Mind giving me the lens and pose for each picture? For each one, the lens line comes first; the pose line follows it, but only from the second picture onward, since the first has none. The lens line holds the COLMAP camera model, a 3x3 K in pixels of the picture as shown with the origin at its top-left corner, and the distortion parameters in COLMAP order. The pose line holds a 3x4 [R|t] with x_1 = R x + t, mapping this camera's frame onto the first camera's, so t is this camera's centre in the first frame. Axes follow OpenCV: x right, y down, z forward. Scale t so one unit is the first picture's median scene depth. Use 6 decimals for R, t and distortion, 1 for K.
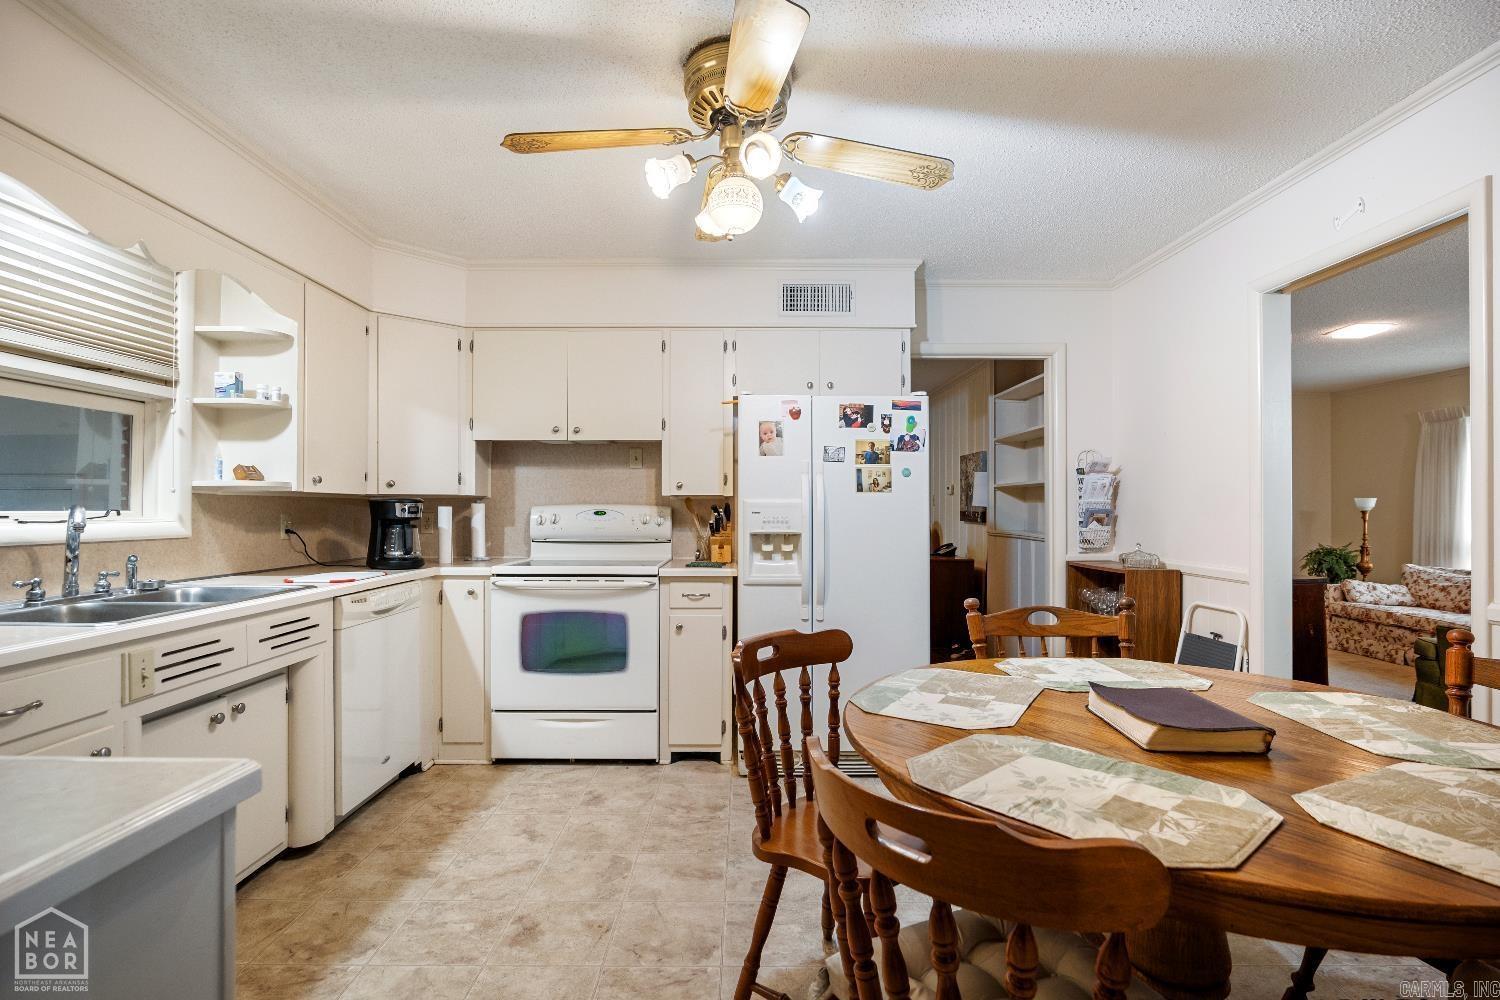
lens RADIAL K [[713.7, 0, 752.4], [0, 713.7, 492.7], [0, 0, 1]] dist [-0.026244, 0.009879]
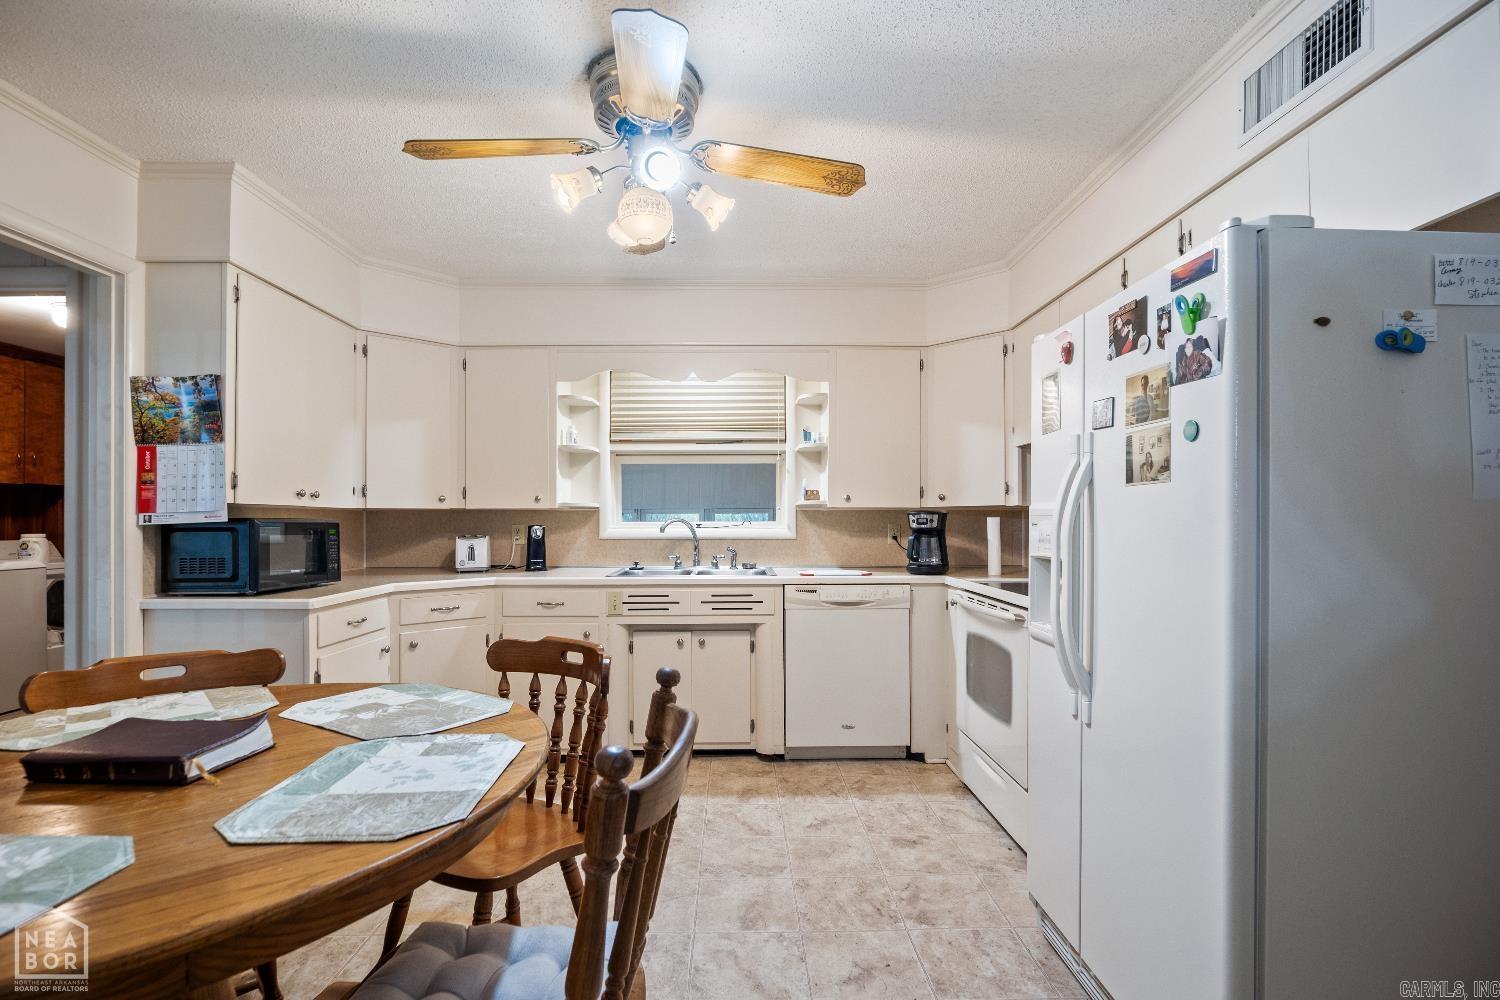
lens RADIAL K [[708.6, 0, 748.2], [0, 708.6, 510.6], [0, 0, 1]] dist [-0.024509, 0.006879]
pose [[0.012278, -0.014365, -0.999821, 0.665645], [0.024458, 0.999602, -0.014061, 0.018599], [0.999625, -0.024281, 0.012625, 0.782003]]
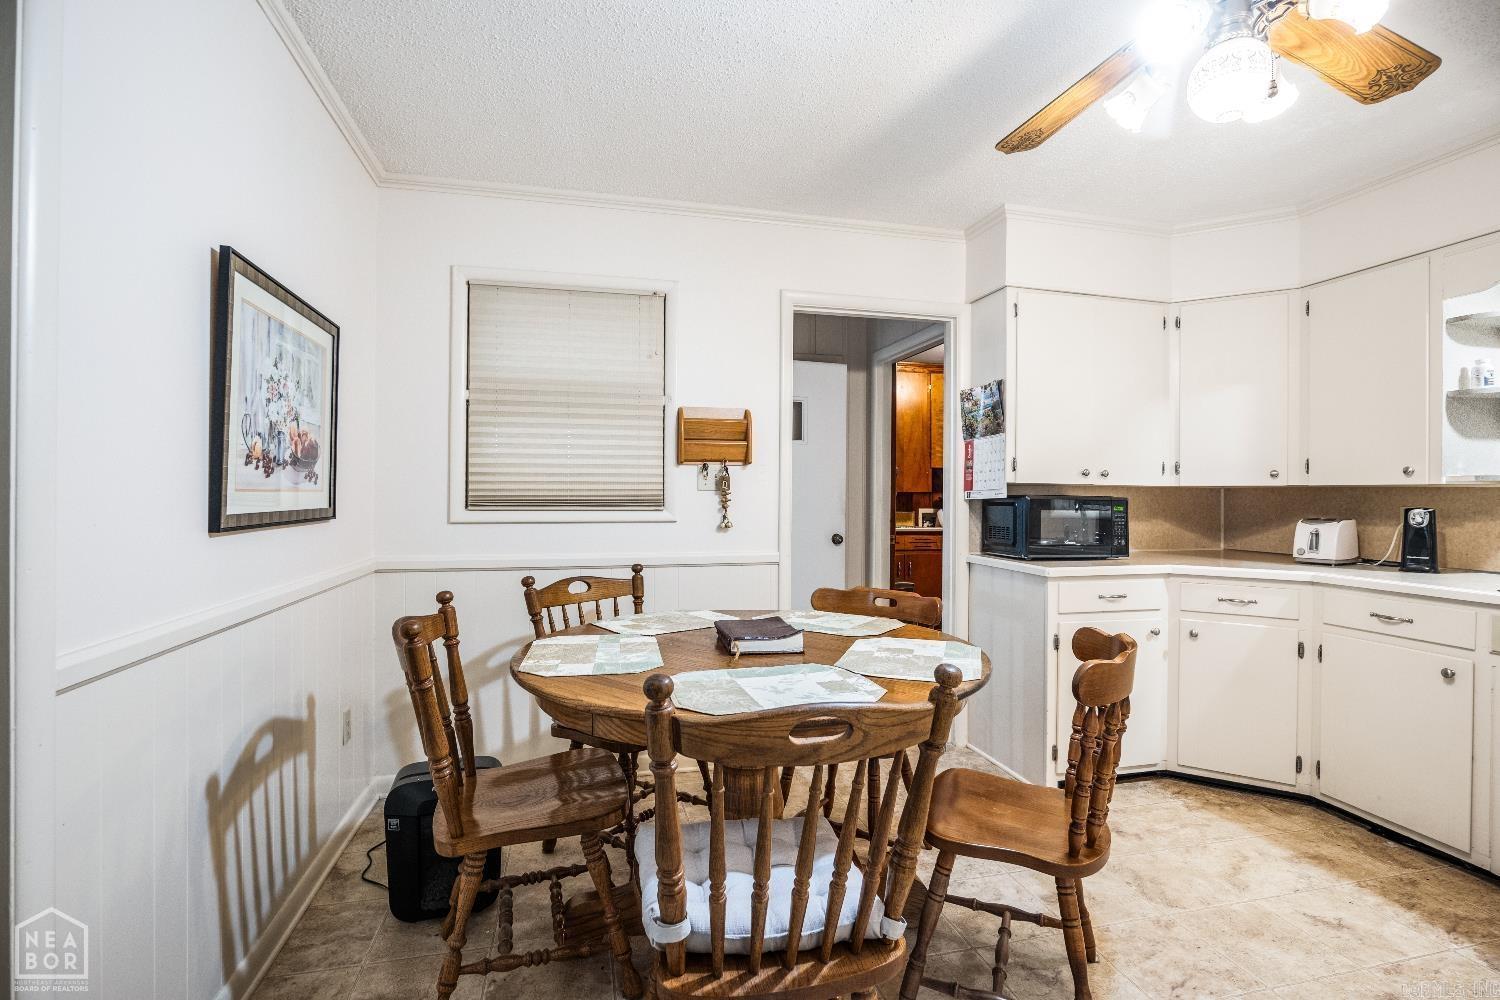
lens RADIAL K [[703.7, 0, 750.8], [0, 703.7, 491.8], [0, 0, 1]] dist [-0.021567, 0.006415]
pose [[-0.972432, -0.010765, -0.232937, 0.422243], [-0.005317, 0.999698, -0.024005, 0.022786], [0.233125, -0.022105, -0.972196, 1.087284]]
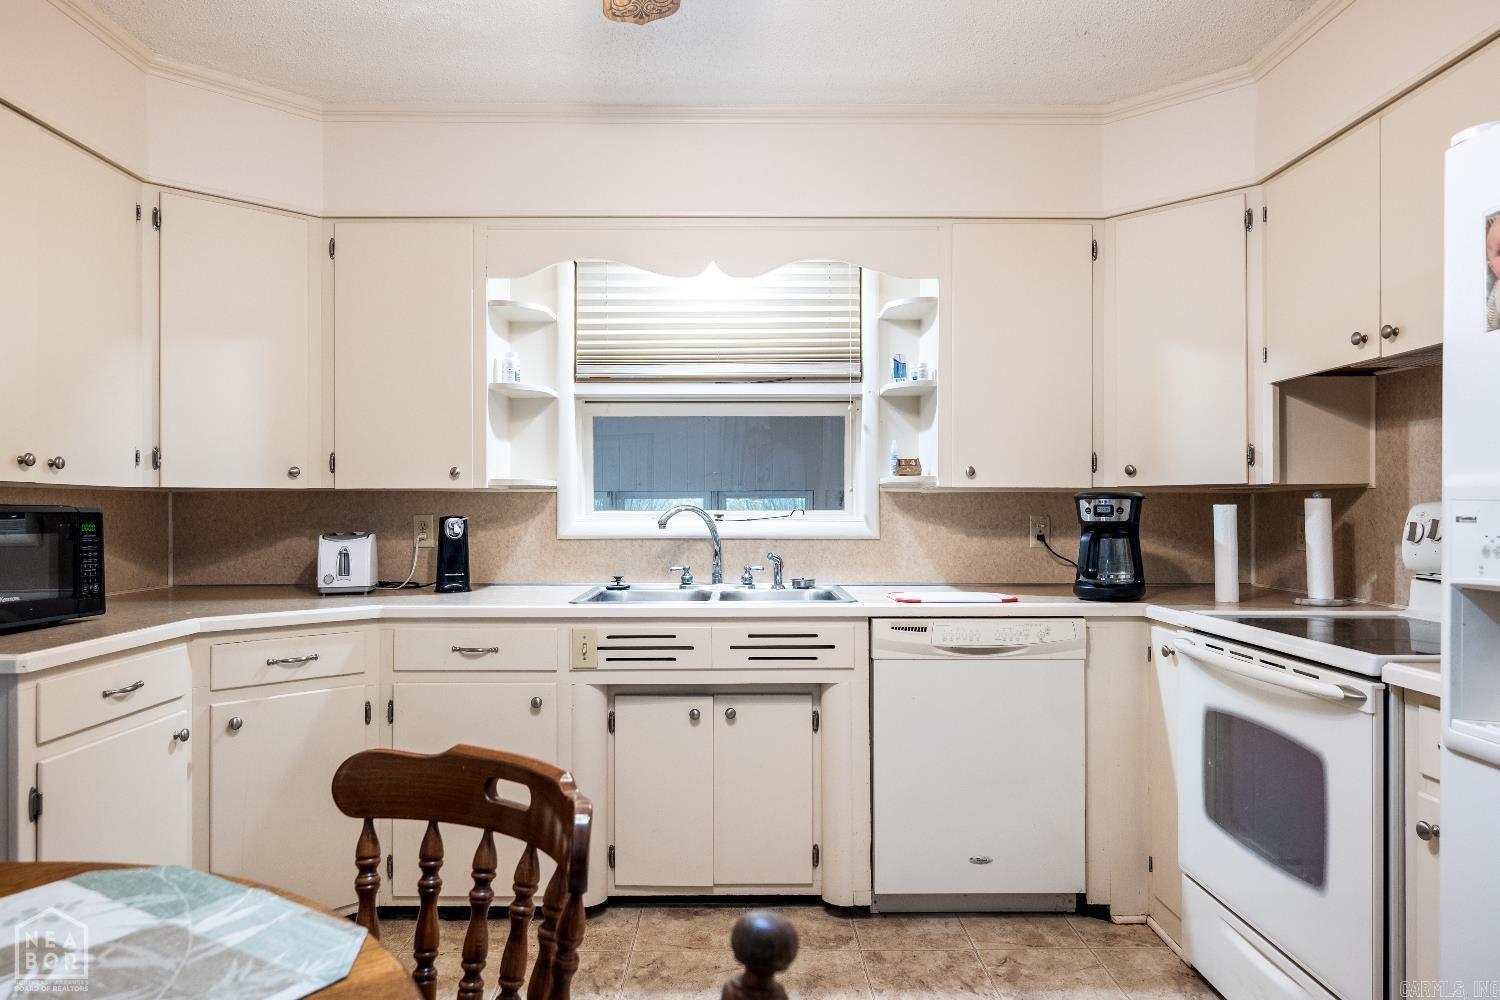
lens RADIAL K [[973.7, 0, 750.0], [0, 973.7, 500.0], [0, 0, 1]] dist [0.004299, 0.000304]
pose [[0.004566, -0.009284, -0.999946, 0.445598], [0.023132, 0.999690, -0.009176, 0.017013], [0.999722, -0.023089, 0.004780, 0.733483]]
